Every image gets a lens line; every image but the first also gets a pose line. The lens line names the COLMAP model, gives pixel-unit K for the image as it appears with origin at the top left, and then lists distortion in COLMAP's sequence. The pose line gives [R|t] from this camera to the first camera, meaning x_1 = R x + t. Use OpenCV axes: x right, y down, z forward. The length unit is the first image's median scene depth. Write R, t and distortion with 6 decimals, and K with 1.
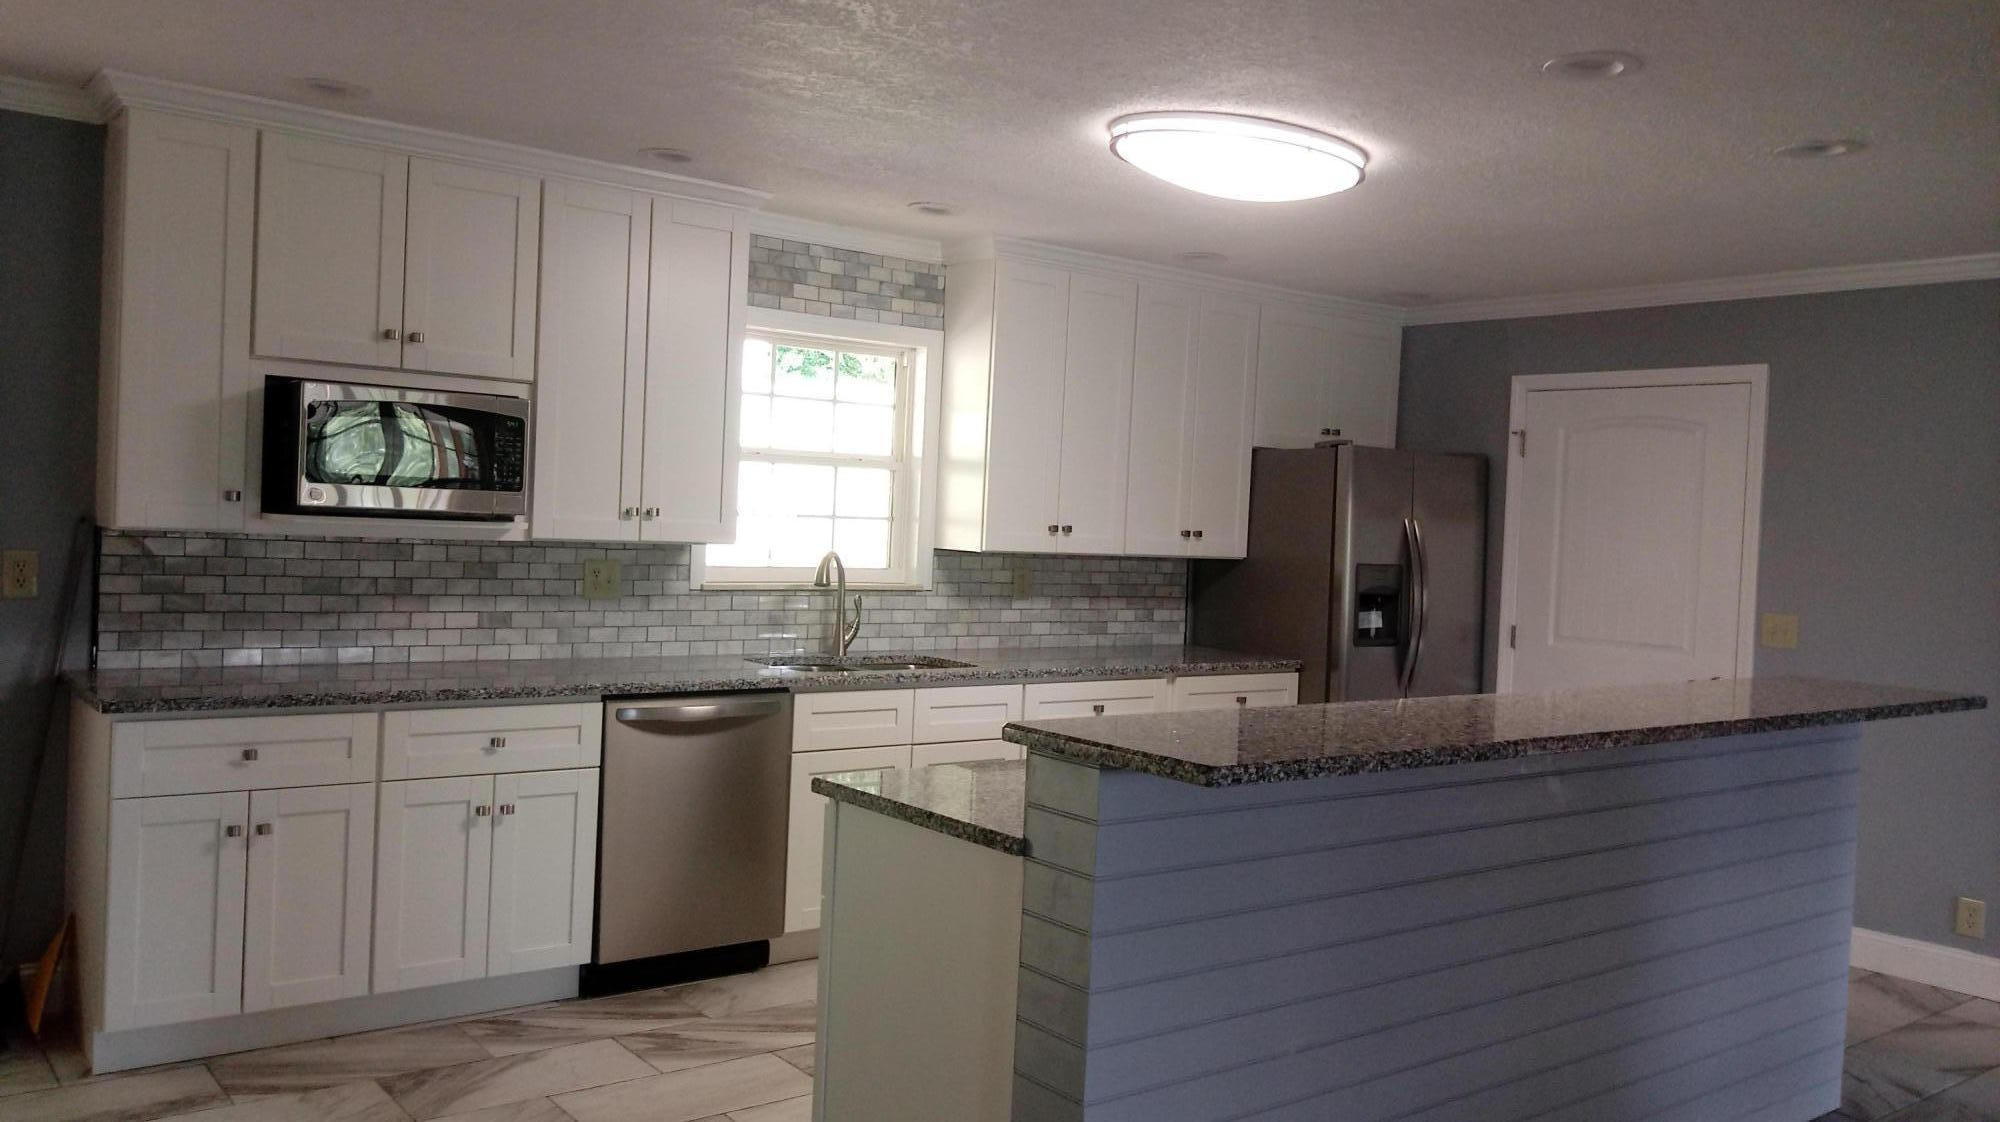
lens RADIAL K [[1581.1, 0, 996.2], [0, 1581.1, 560.9], [0, 0, 1]] dist [-0.002922, -0.010324]
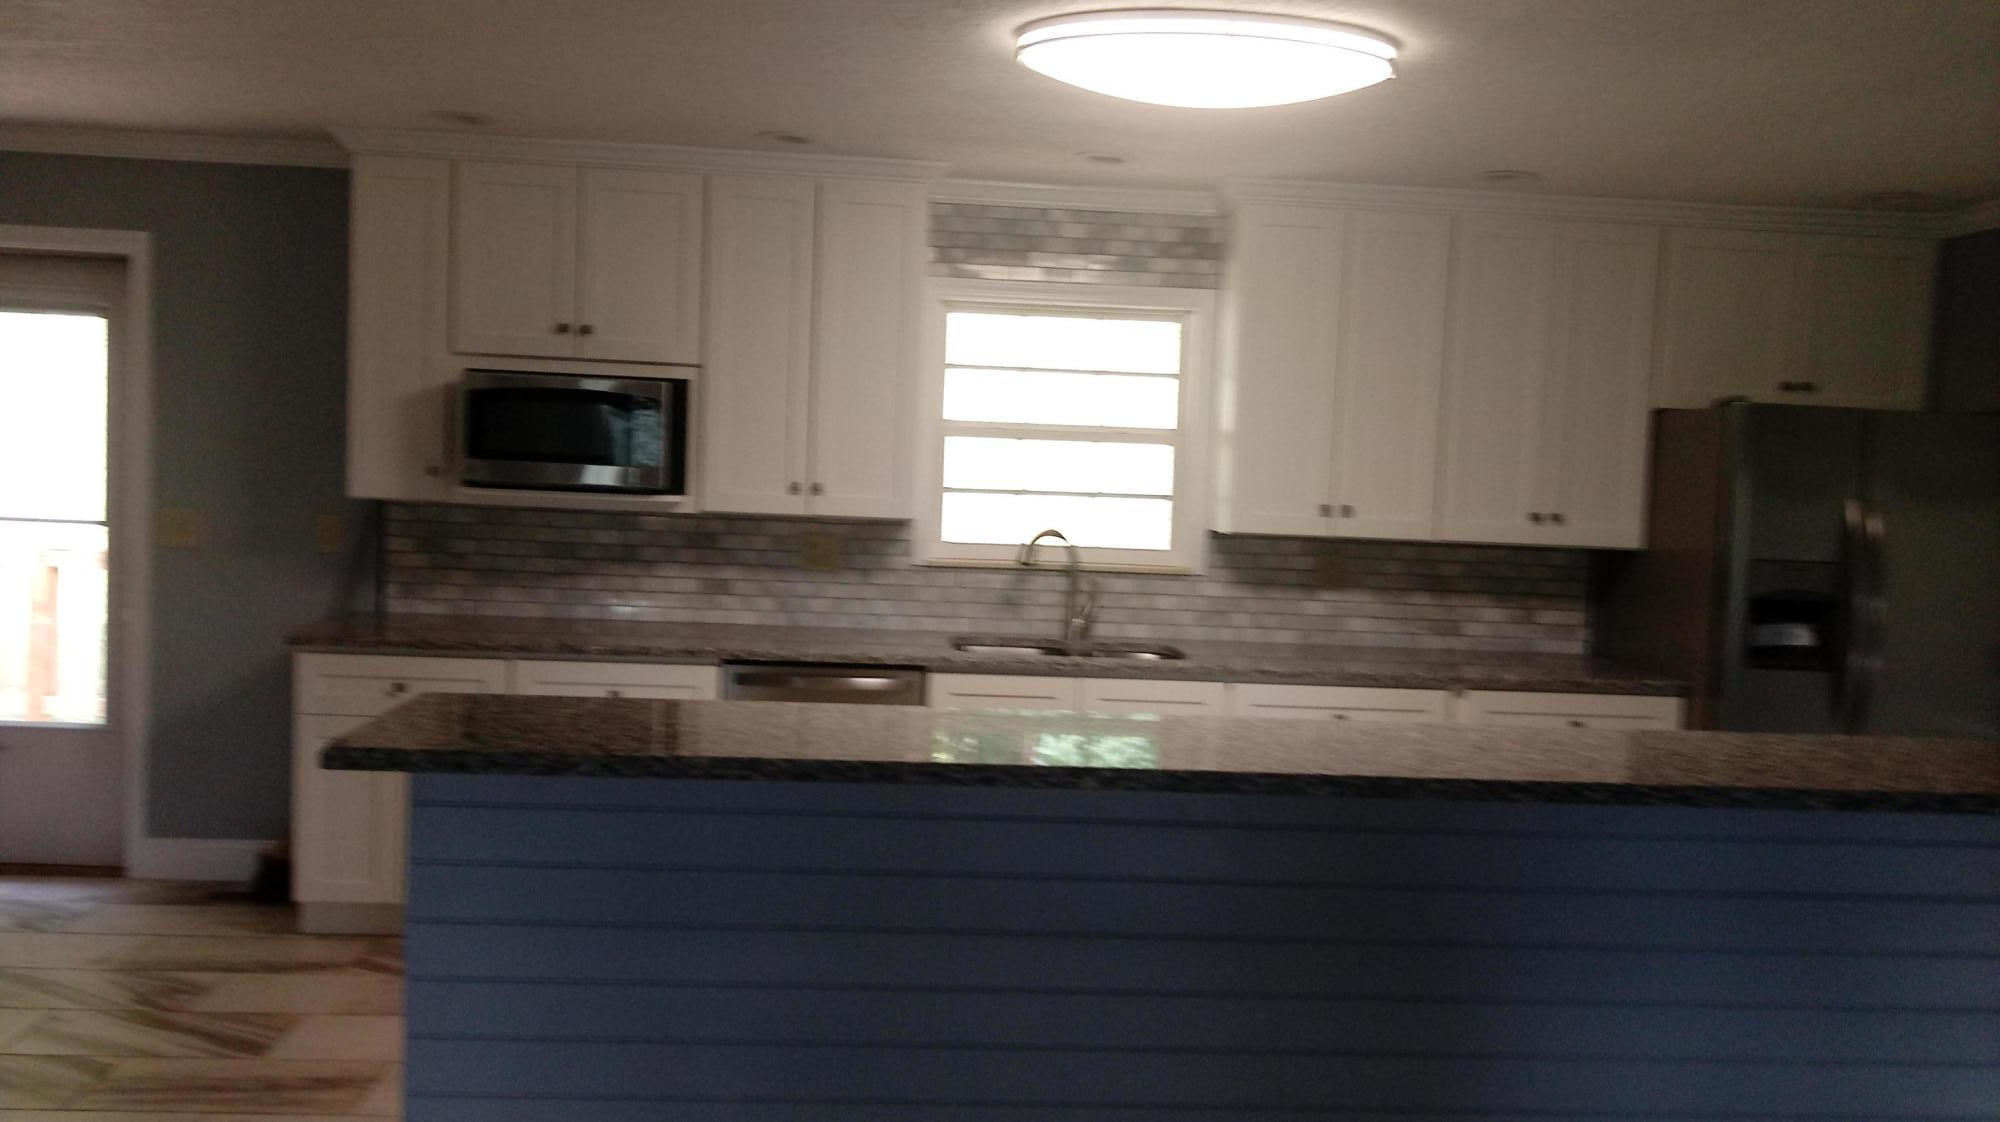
lens RADIAL K [[1581.1, 0, 998.1], [0, 1581.1, 556.7], [0, 0, 1]] dist [-0.002922, -0.010324]
pose [[0.821748, 0.024569, -0.569321, 0.406436], [-0.022420, 0.999691, 0.010781, 0.000731], [0.569410, 0.003905, 0.822045, 0.194684]]
